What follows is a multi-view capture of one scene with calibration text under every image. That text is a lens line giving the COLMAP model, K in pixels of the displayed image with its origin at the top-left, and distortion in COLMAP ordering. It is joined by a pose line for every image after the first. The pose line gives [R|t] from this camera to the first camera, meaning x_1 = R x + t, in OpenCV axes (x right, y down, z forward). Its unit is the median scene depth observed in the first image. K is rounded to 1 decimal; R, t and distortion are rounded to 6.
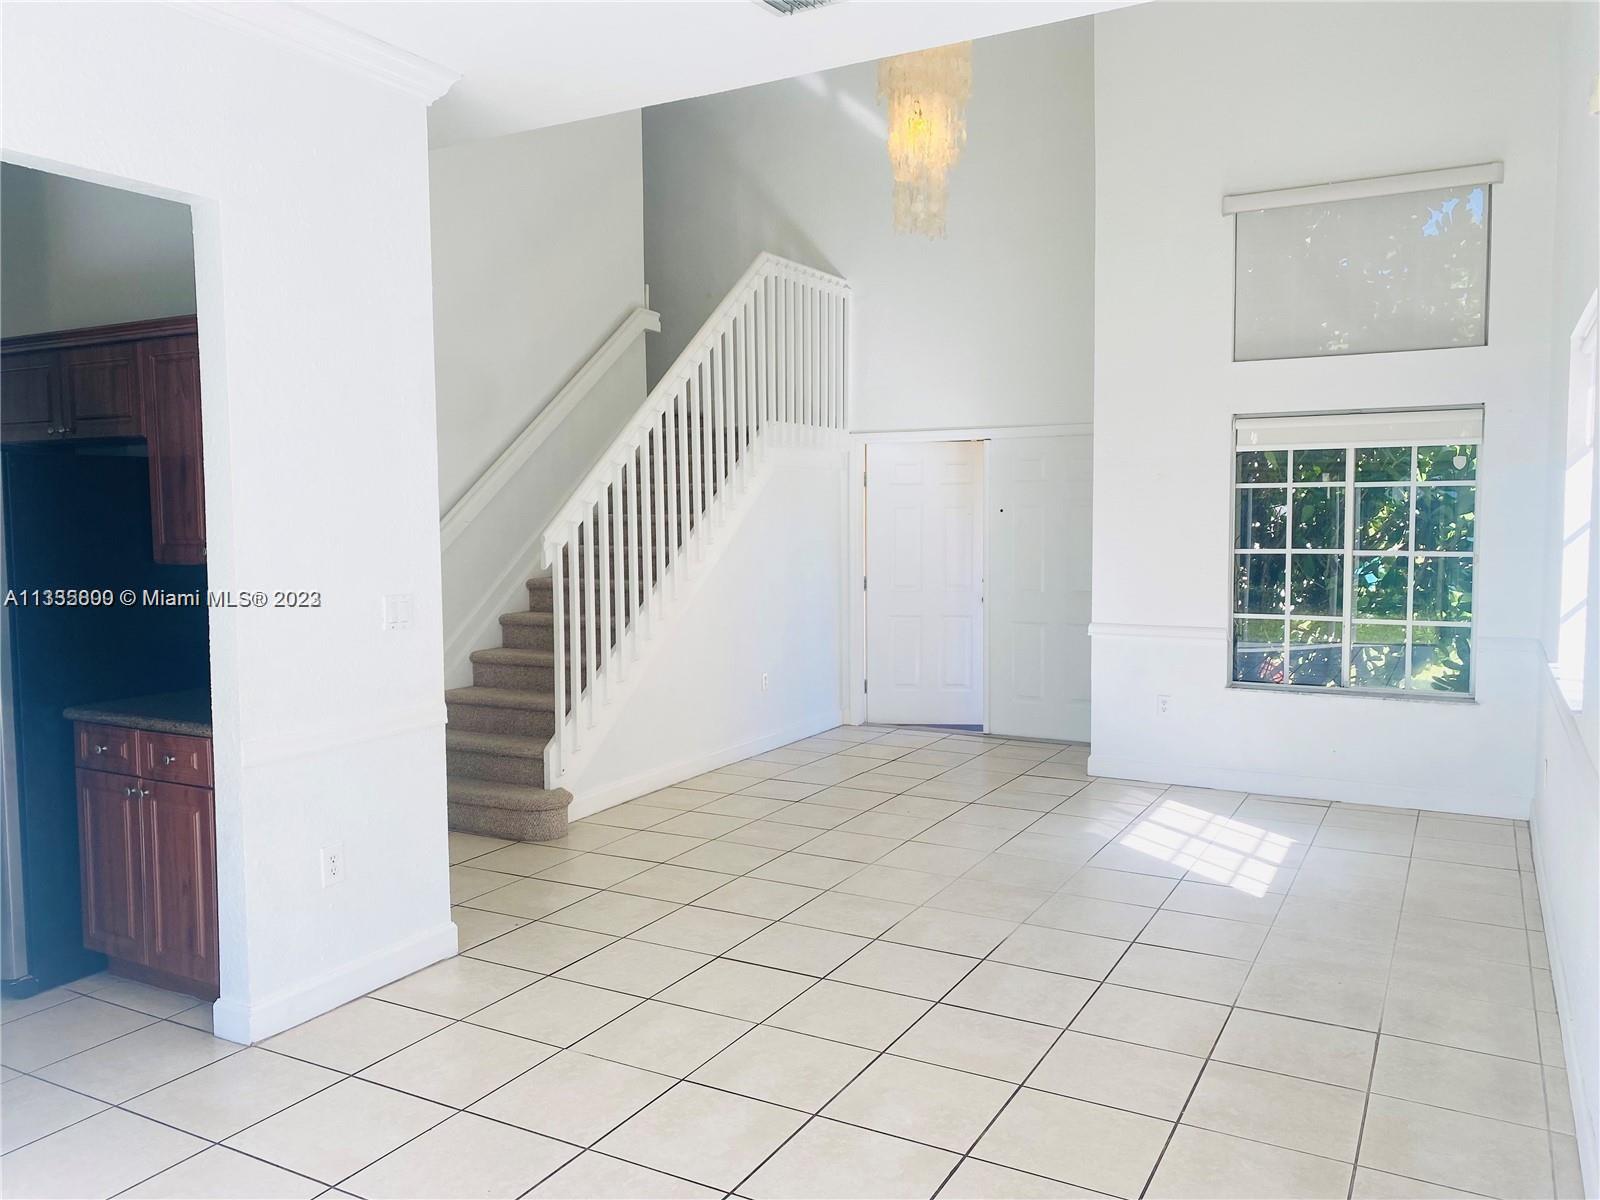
lens RADIAL K [[1219.2, 0, 800.0], [0, 1219.2, 600.0], [0, 0, 1]] dist [0.091786, -0.109008]
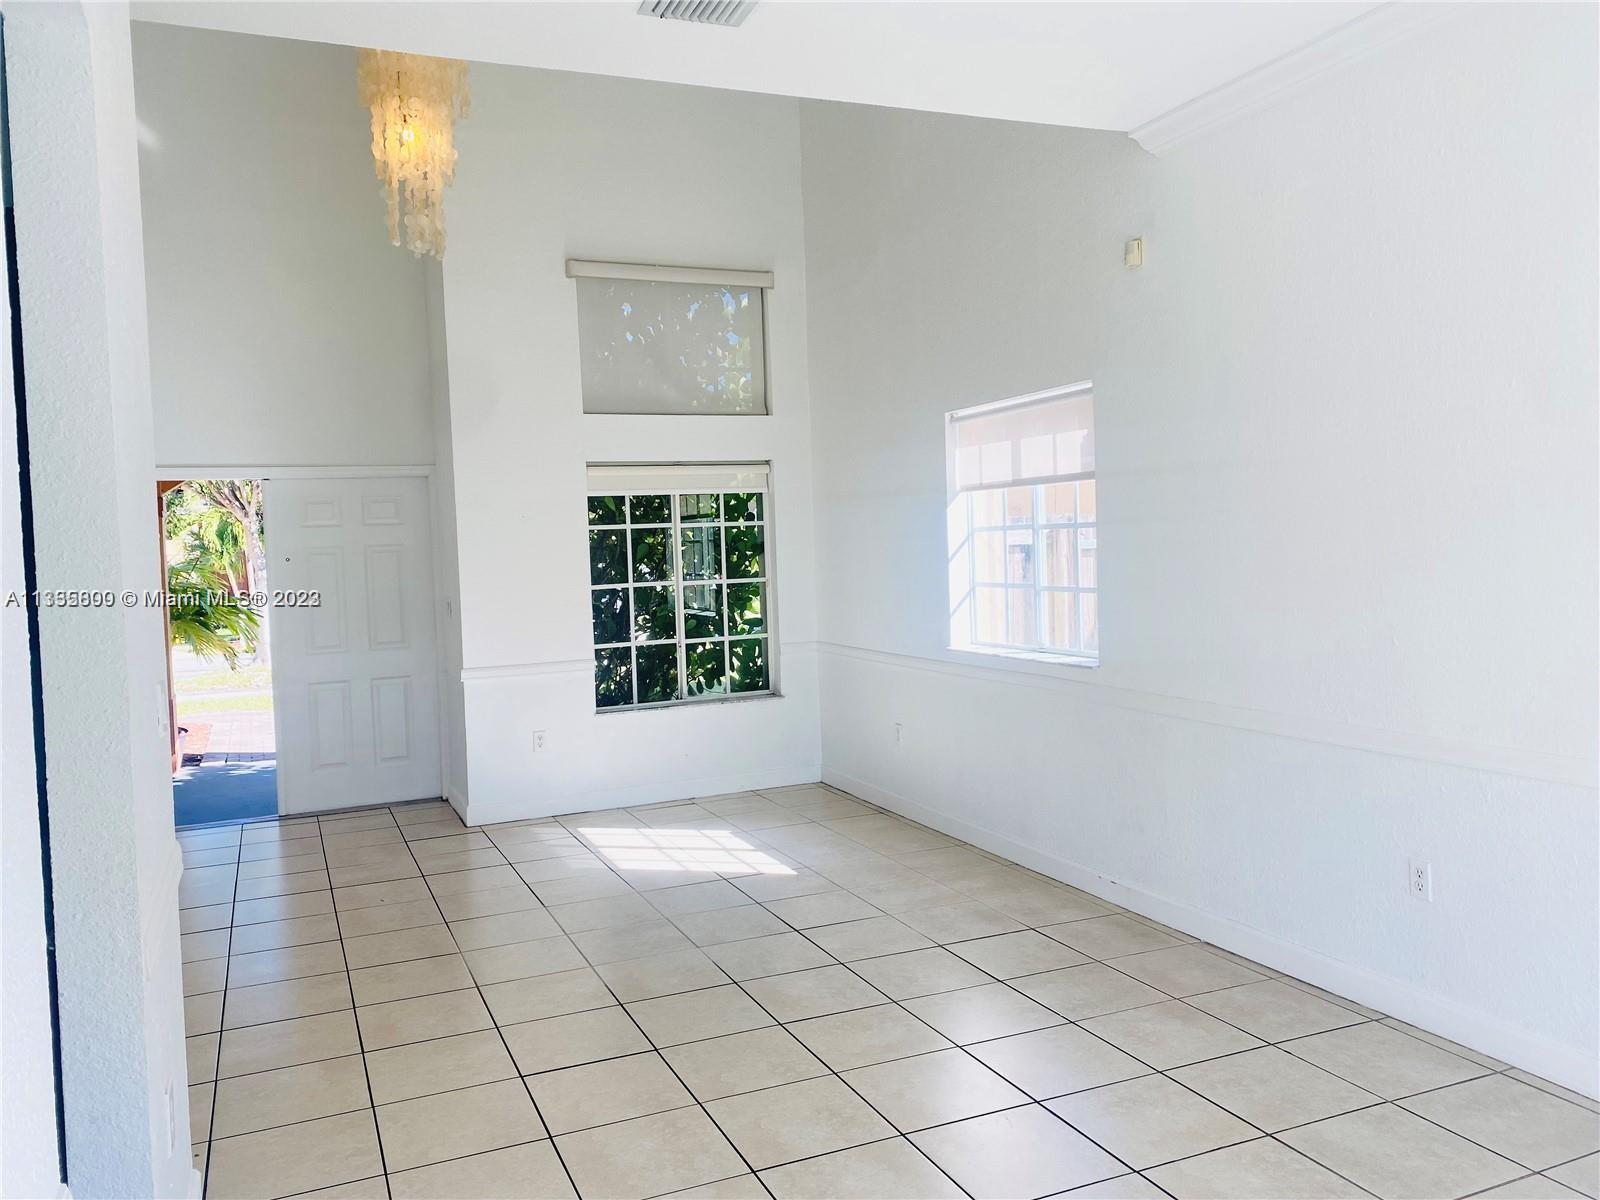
lens RADIAL K [[1219.2, 0, 800.0], [0, 1219.2, 600.0], [0, 0, 1]] dist [0.091786, -0.109008]
pose [[0.619419, -0.055874, 0.783070, -0.407241], [0.090702, 0.995878, -0.000689, -0.012464], [-0.779803, 0.071453, 0.621933, 0.206375]]
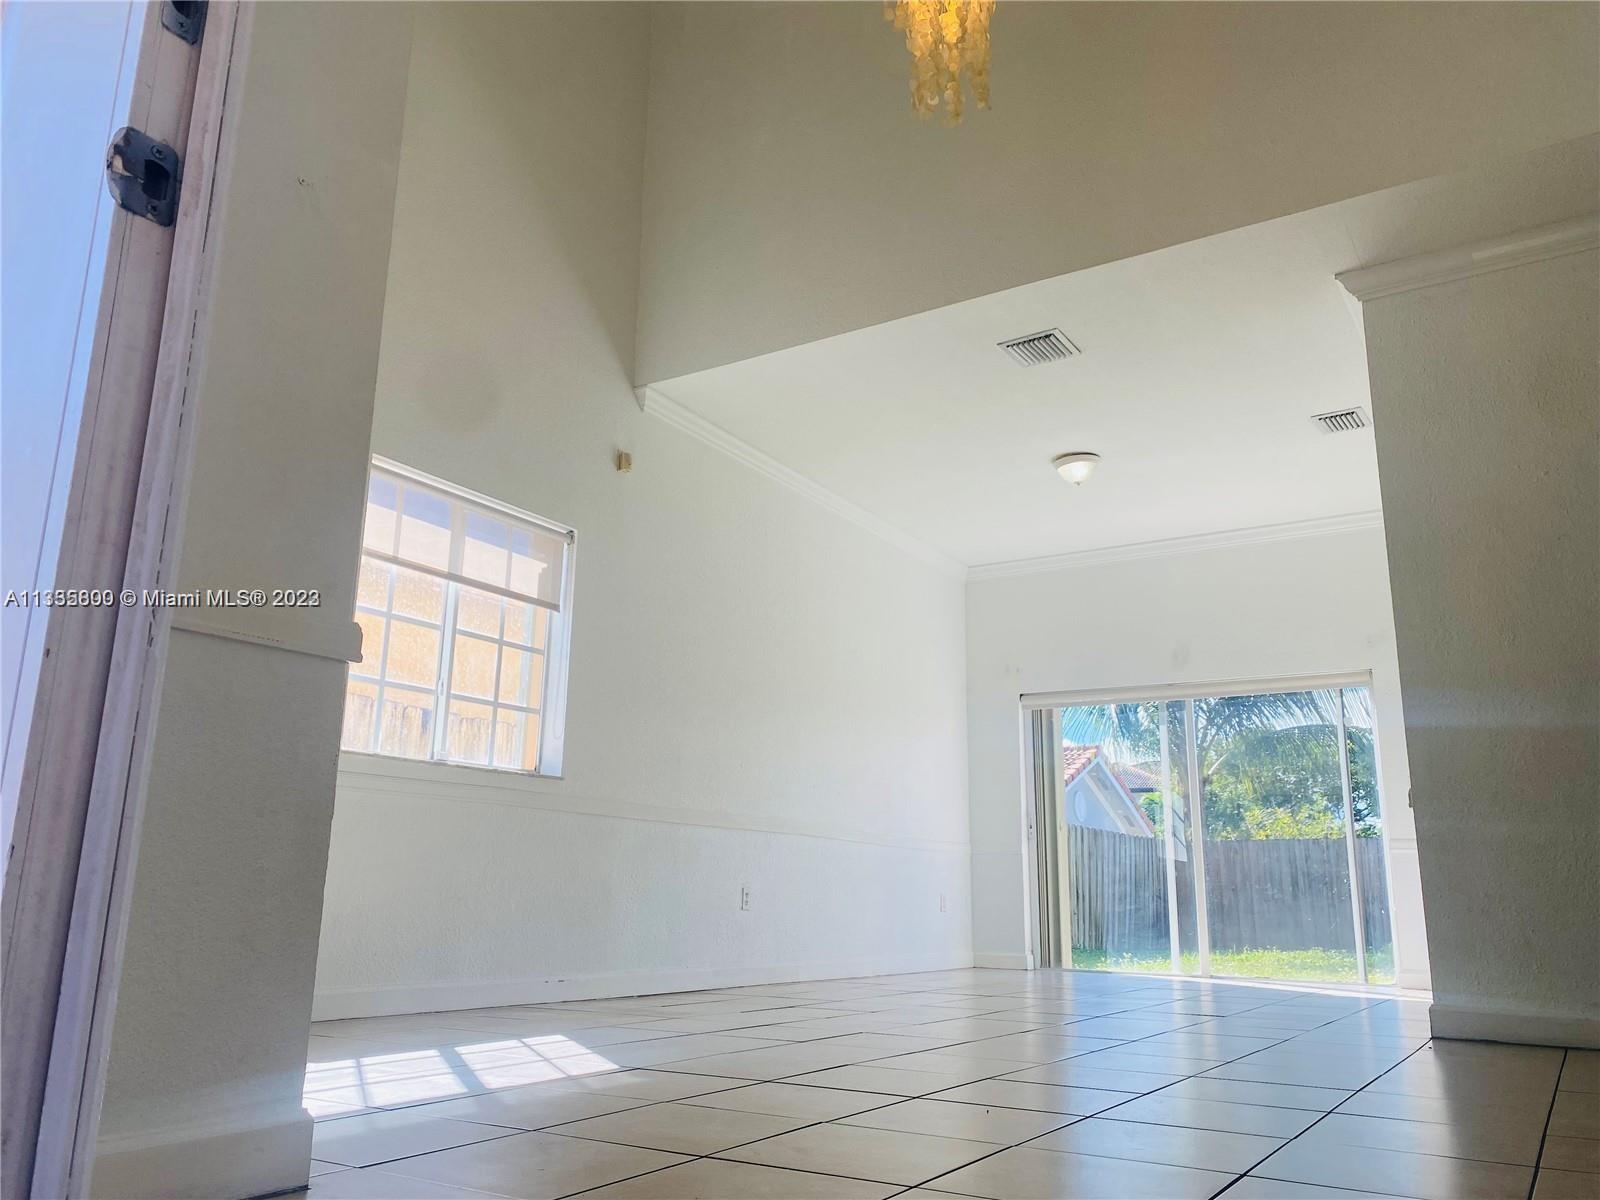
lens RADIAL K [[1189.1, 0, 800.0], [0, 1189.1, 600.0], [0, 0, 1]] dist [0.085625, -0.279175]
pose [[-0.998301, -0.007023, 0.057842, 0.130808], [-0.015557, 0.988799, -0.148443, 0.048331], [-0.056152, -0.149091, -0.987228, 1.452137]]
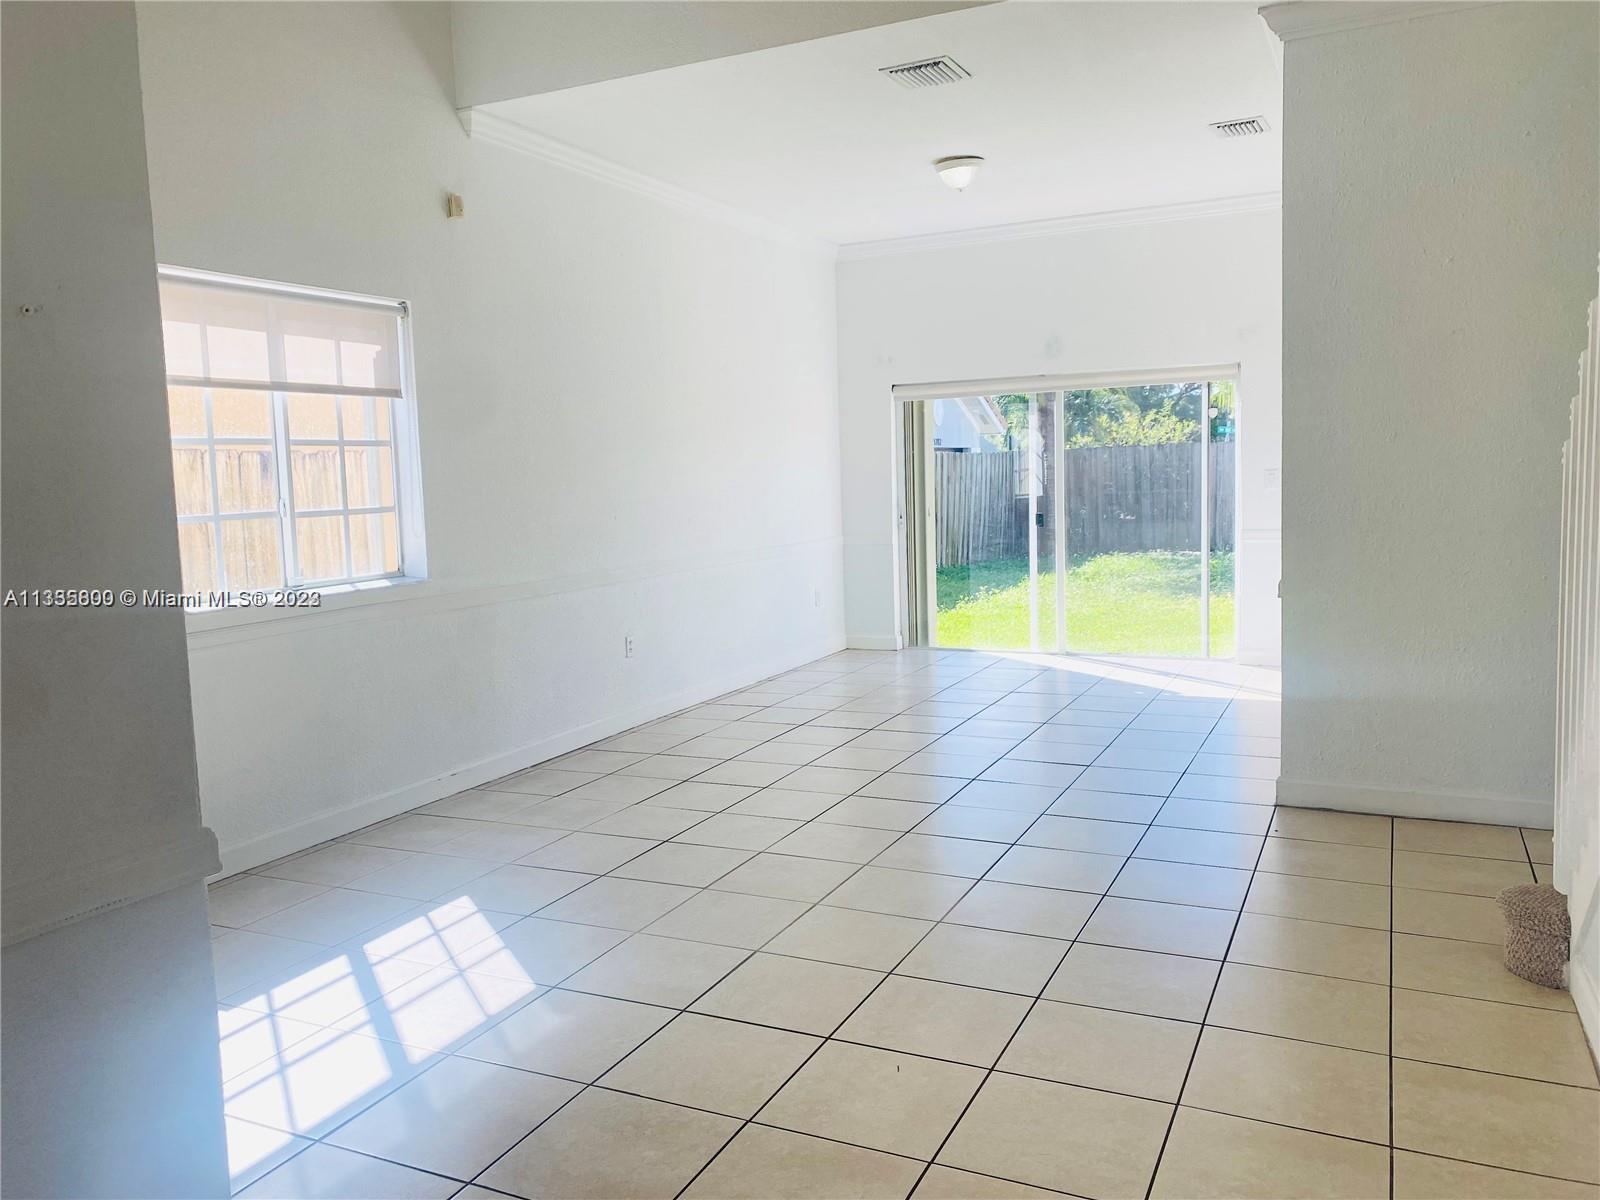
lens RADIAL K [[1198.5, 0, 800.0], [0, 1198.5, 600.0], [0, 0, 1]] dist [0.004324, -0.053913]
pose [[-0.997930, 0.032482, -0.055504, 0.143002], [0.021532, 0.982019, 0.187552, -0.088043], [0.060598, 0.185969, -0.980685, 1.415774]]
